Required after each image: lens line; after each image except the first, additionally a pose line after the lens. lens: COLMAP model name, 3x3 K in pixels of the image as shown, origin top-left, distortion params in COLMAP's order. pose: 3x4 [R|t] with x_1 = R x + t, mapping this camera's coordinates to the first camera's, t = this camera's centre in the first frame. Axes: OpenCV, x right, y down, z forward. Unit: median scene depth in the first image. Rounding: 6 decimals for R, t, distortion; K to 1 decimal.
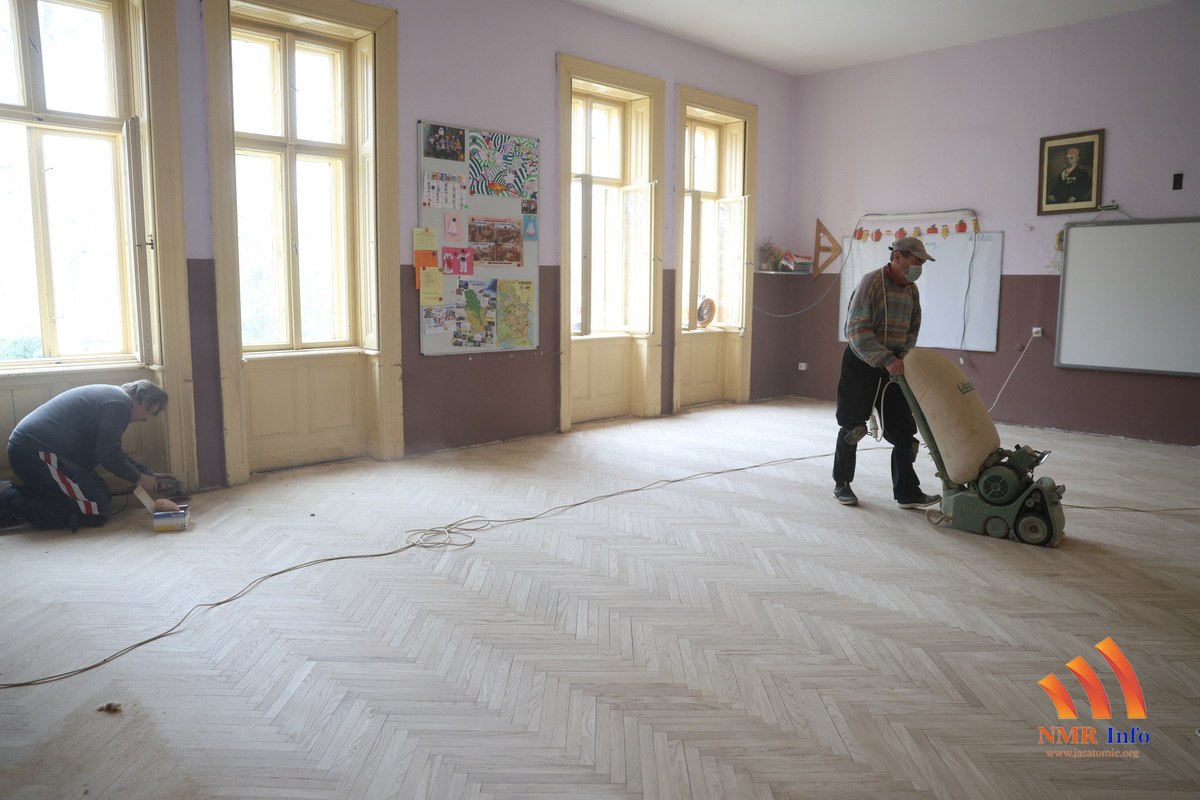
lens RADIAL K [[814.3, 0, 600.0], [0, 814.3, 400.0], [0, 0, 1]] dist [-0.115516, 0.090032]
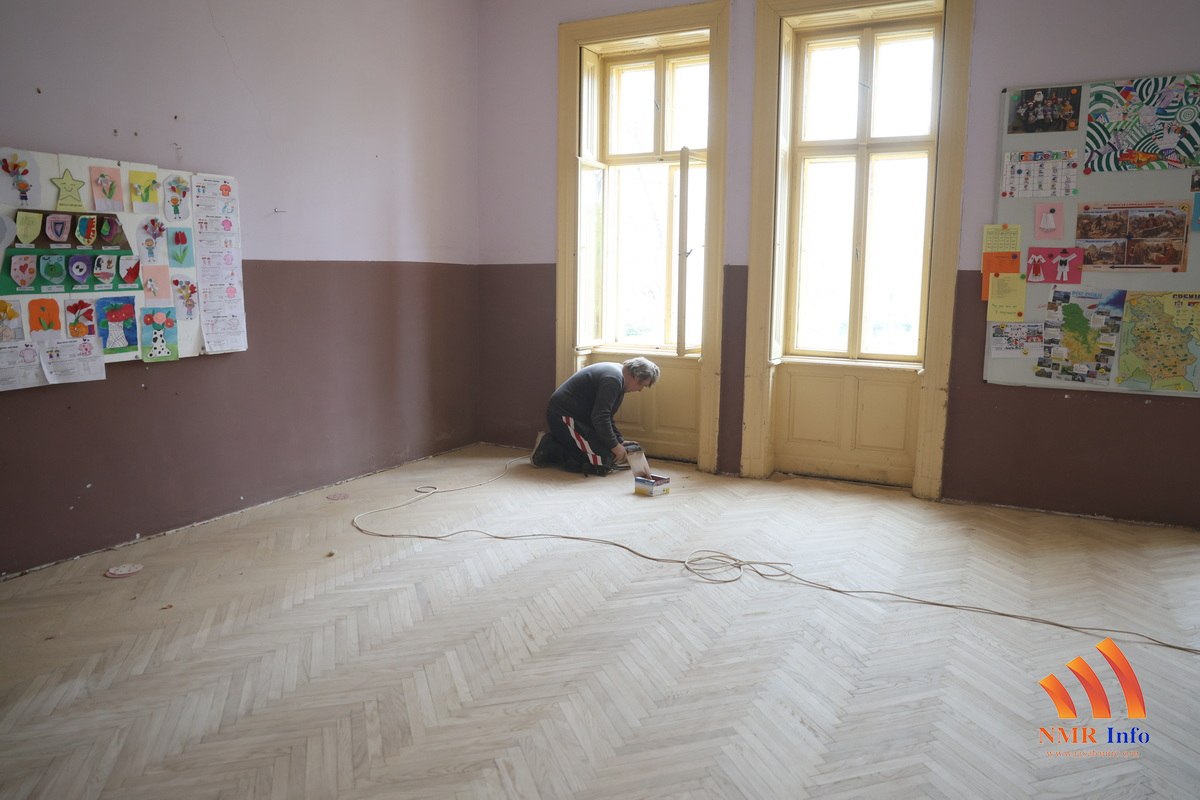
lens RADIAL K [[814.3, 0, 600.0], [0, 814.3, 400.0], [0, 0, 1]] dist [-0.115516, 0.090032]
pose [[0.309199, 0.132225, -0.941760, 0.407502], [-0.143611, 0.985423, 0.091205, -0.054649], [0.940092, 0.107046, 0.323680, 0.379130]]
